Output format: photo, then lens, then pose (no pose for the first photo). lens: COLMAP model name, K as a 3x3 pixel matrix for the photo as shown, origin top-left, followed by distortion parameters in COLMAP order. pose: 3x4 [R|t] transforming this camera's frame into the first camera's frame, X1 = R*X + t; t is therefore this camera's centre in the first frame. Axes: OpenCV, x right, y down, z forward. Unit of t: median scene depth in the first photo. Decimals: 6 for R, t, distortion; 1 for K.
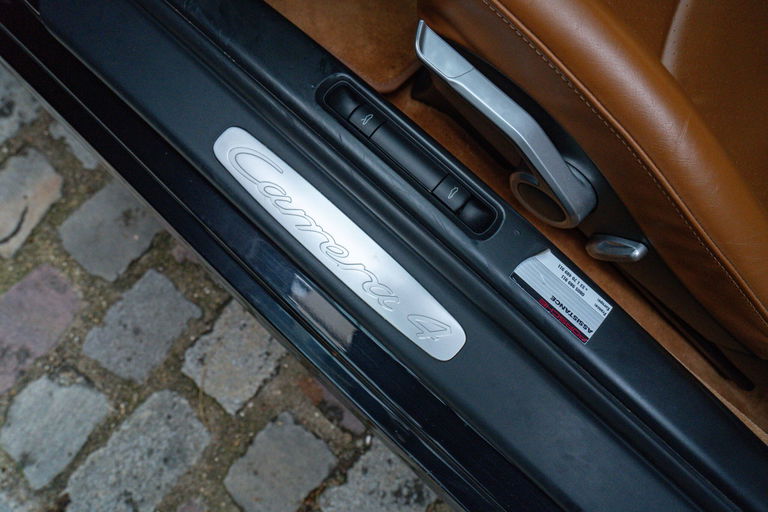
lens RADIAL K [[394.9, 0, 383.3], [0, 394.9, 255.0], [0, 0, 1]] dist [-0.019979, 0.005898]
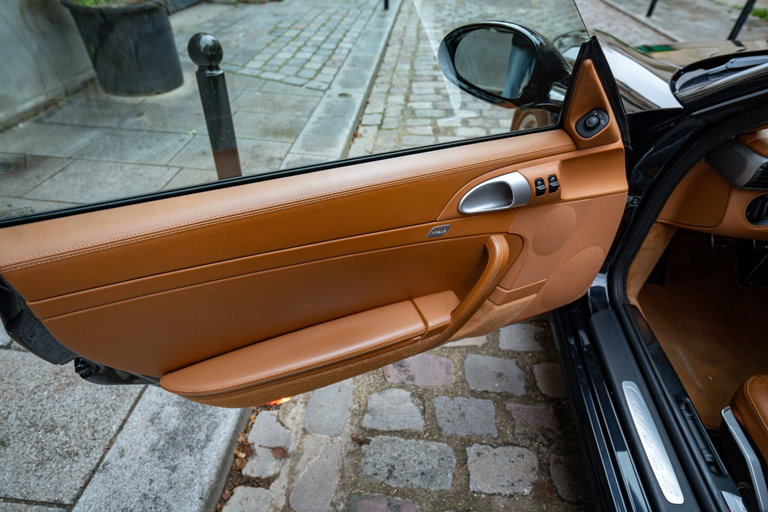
lens RADIAL K [[429.0, 0, 382.0], [0, 429.0, 259.4], [0, 0, 1]] dist [0.021450, 0.000772]
pose [[0.587230, 0.524031, -0.616889, 0.003860], [-0.802473, 0.476554, -0.359072, 0.878657], [0.105816, 0.705895, 0.700368, -0.957596]]
